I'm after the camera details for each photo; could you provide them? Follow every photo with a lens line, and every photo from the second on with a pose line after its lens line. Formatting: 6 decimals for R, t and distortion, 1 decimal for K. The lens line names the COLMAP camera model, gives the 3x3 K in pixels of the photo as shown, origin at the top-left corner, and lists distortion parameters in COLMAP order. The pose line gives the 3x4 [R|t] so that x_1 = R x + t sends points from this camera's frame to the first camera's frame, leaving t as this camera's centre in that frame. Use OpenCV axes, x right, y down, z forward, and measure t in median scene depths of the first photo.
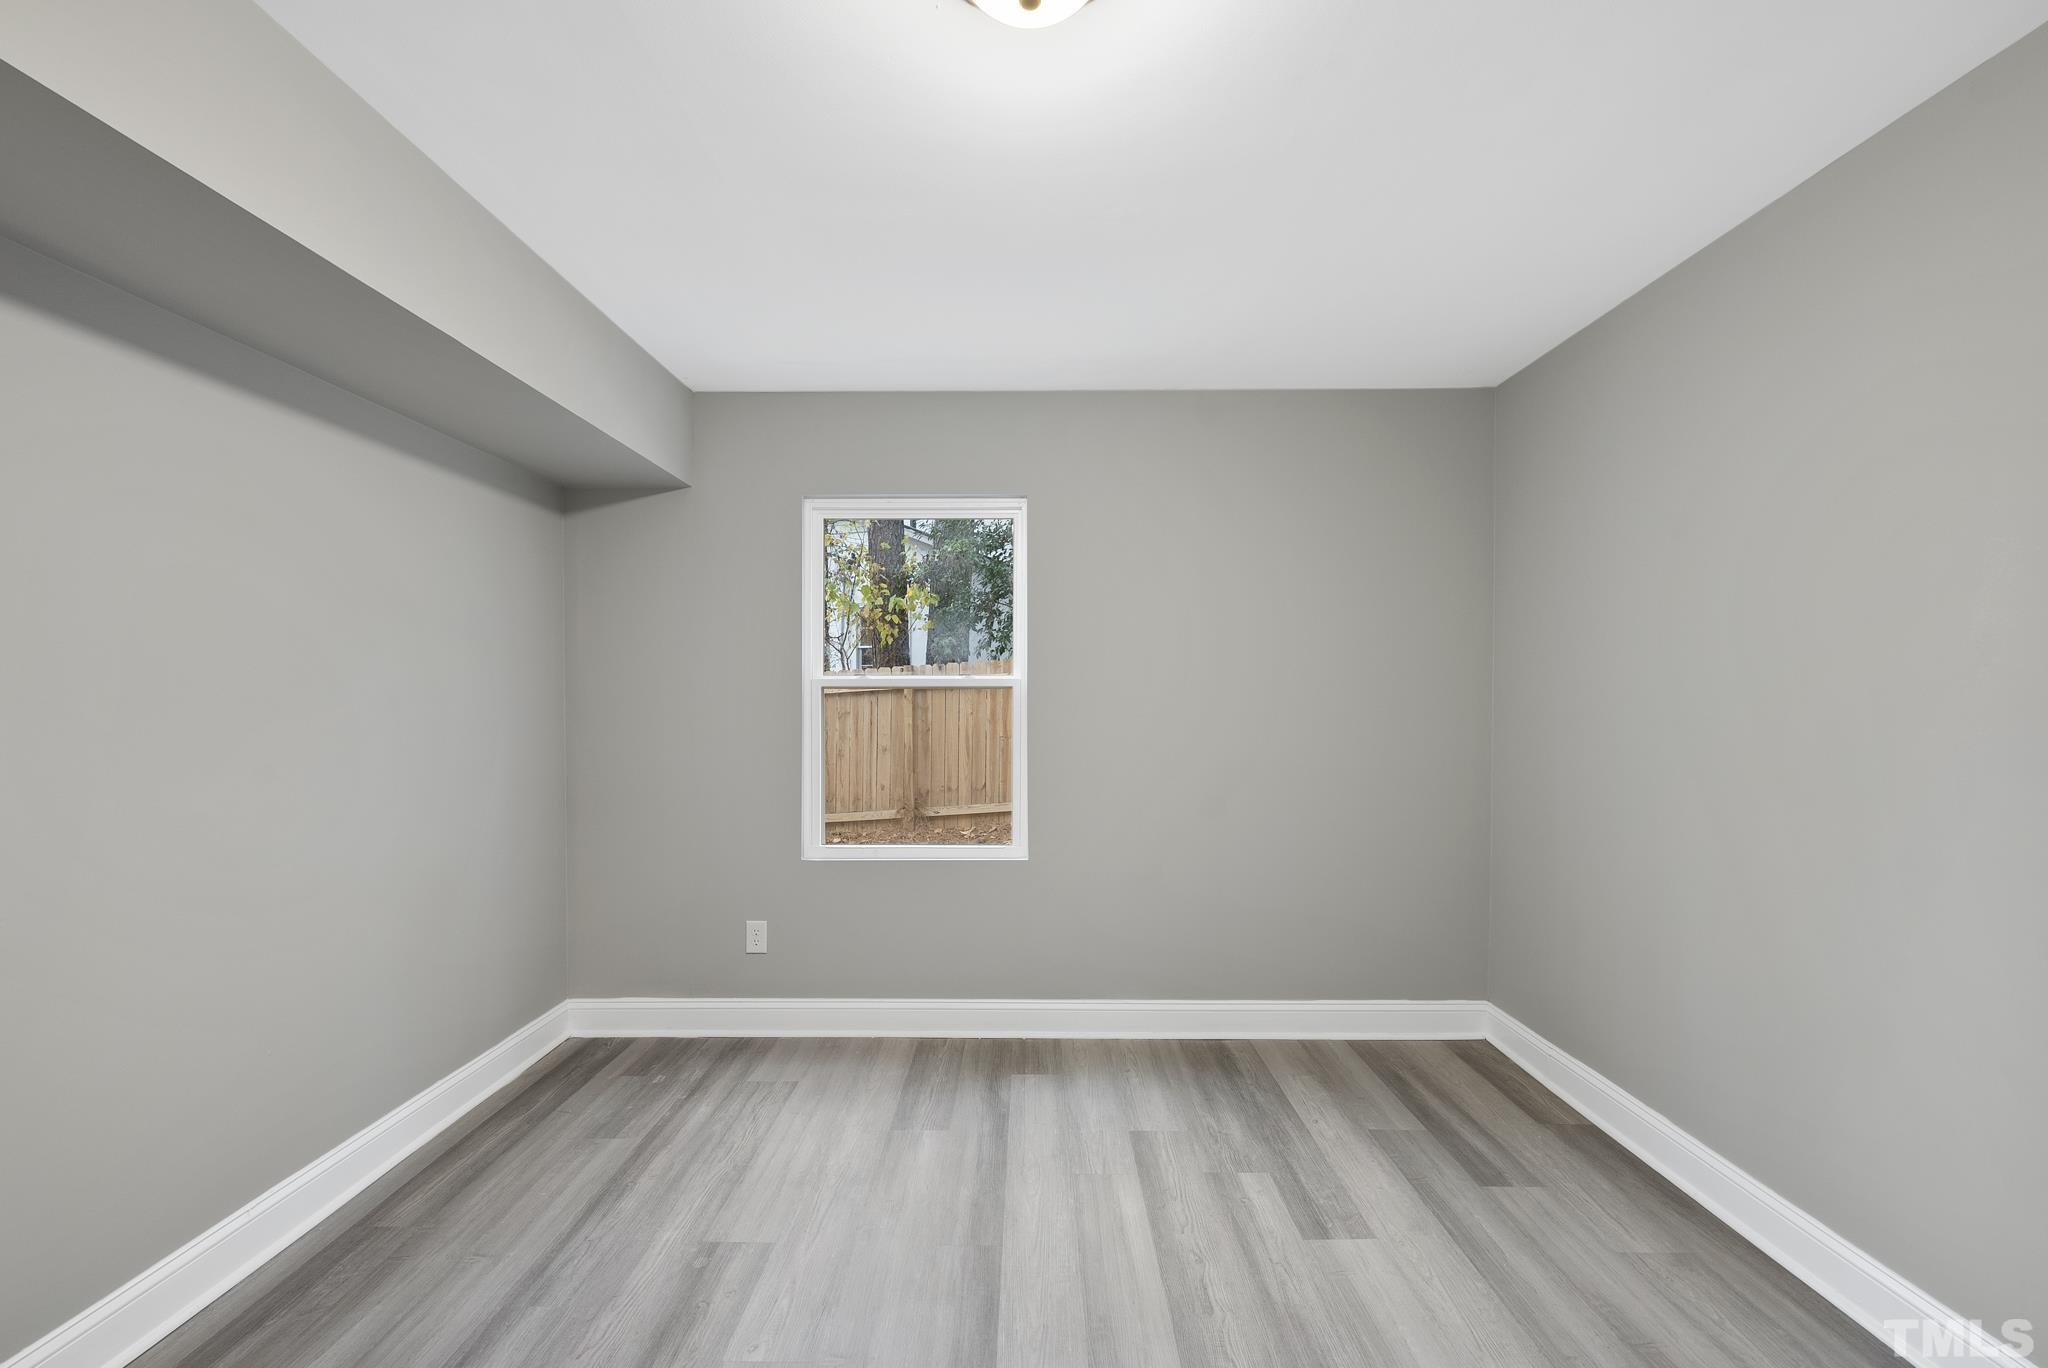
lens RADIAL K [[804.5, 0, 1023.5], [0, 804.5, 709.8], [0, 0, 1]] dist [-0.002164, 0.000106]
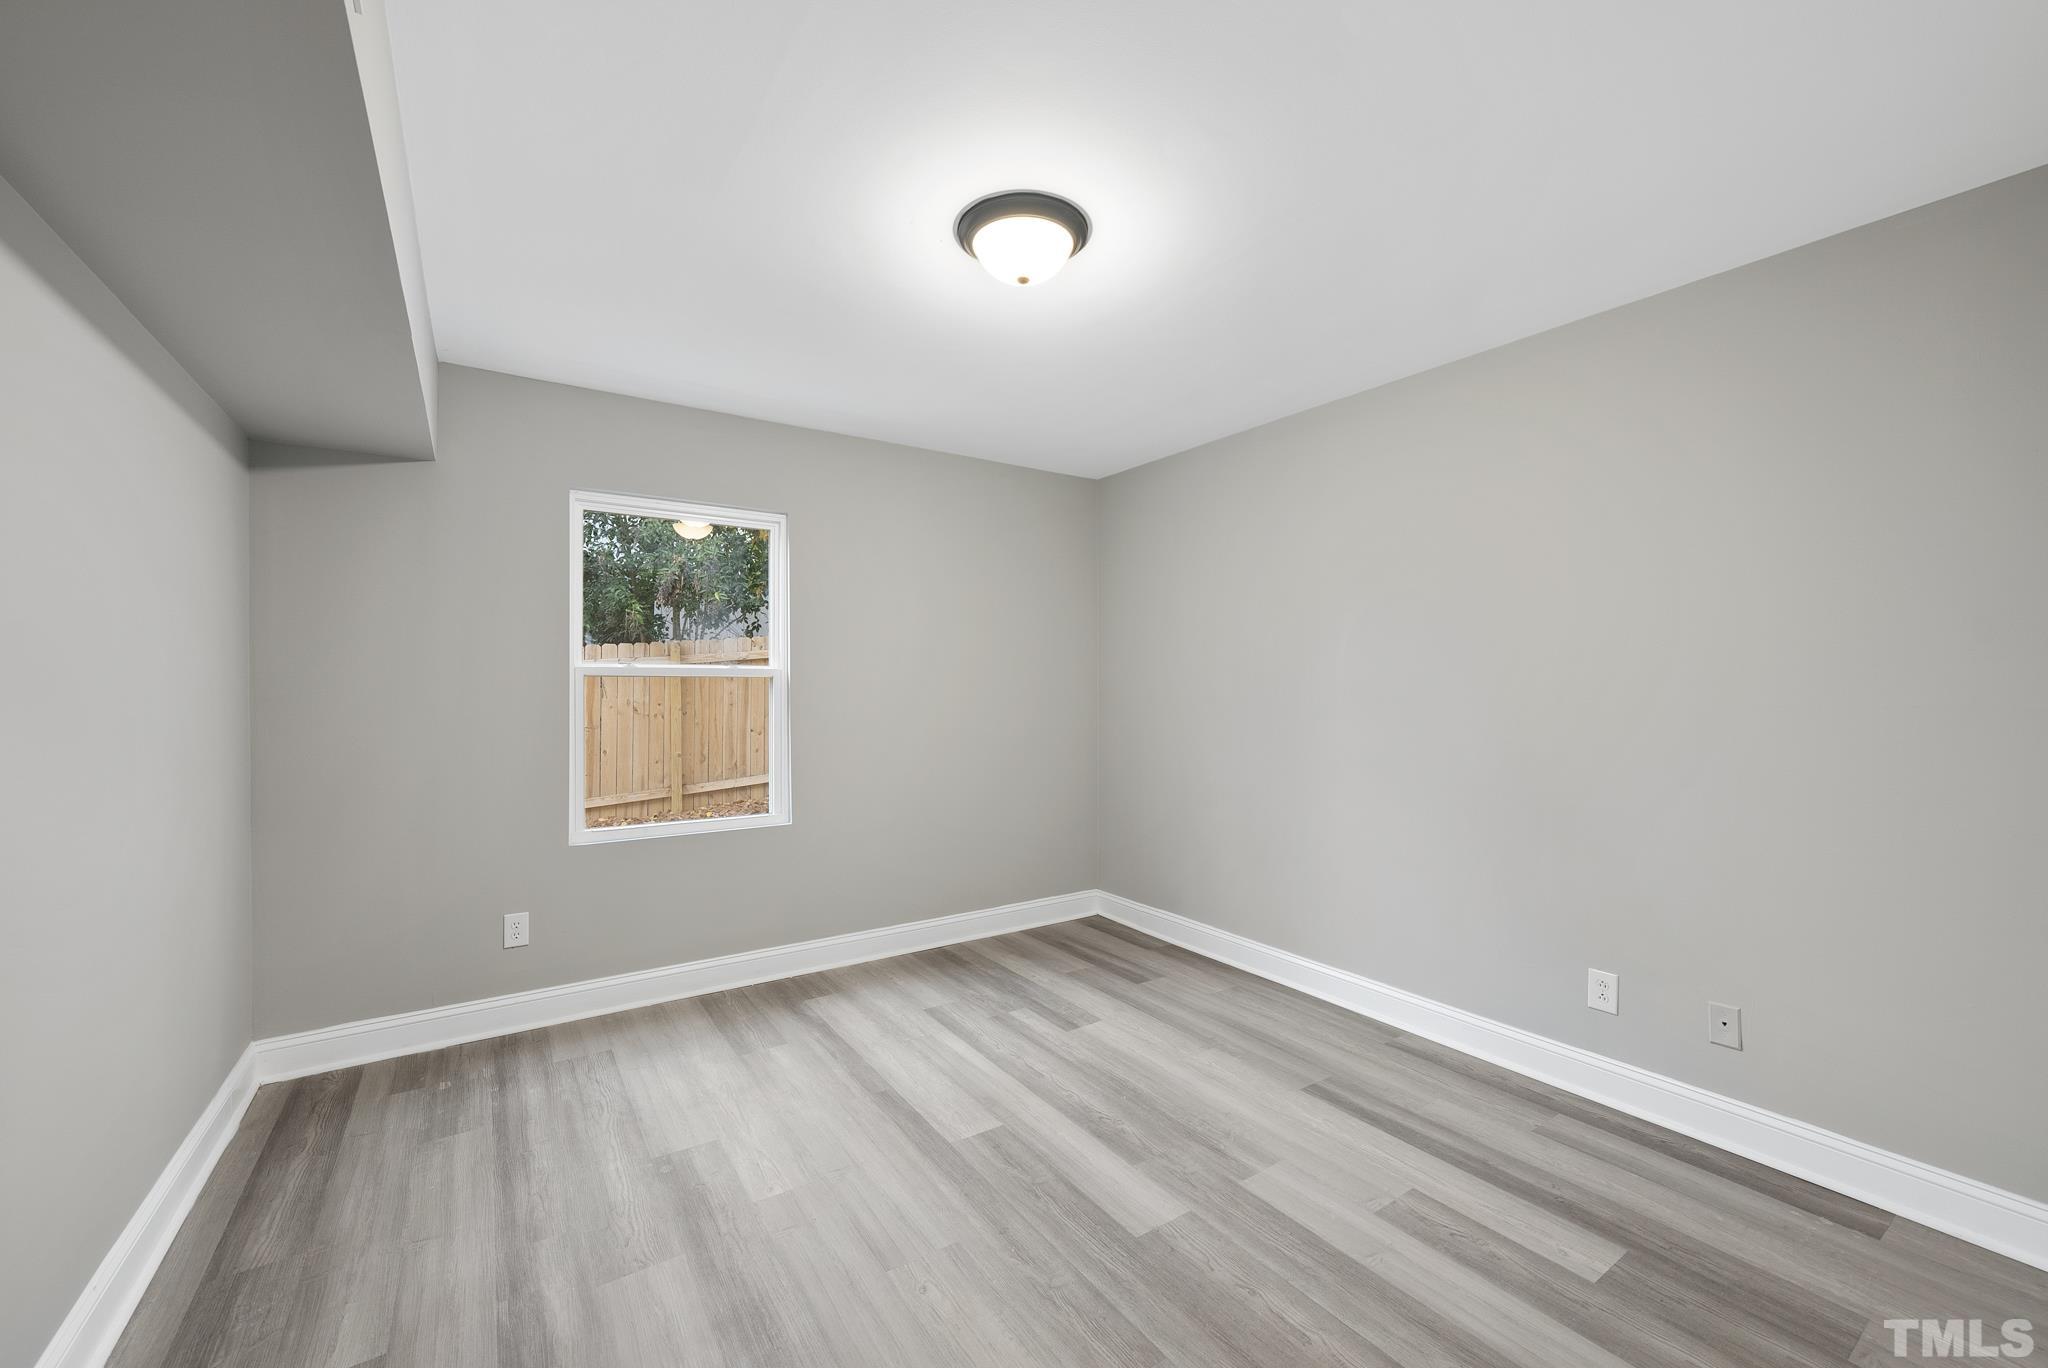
lens RADIAL K [[804.5, 0, 1023.8], [0, 804.5, 679.3], [0, 0, 1]] dist [-0.002164, 0.000106]
pose [[0.825506, 0.004198, 0.564378, -0.424081], [0.009445, 0.999730, -0.021251, 0.005756], [-0.564315, 0.022874, 0.825243, -0.180255]]
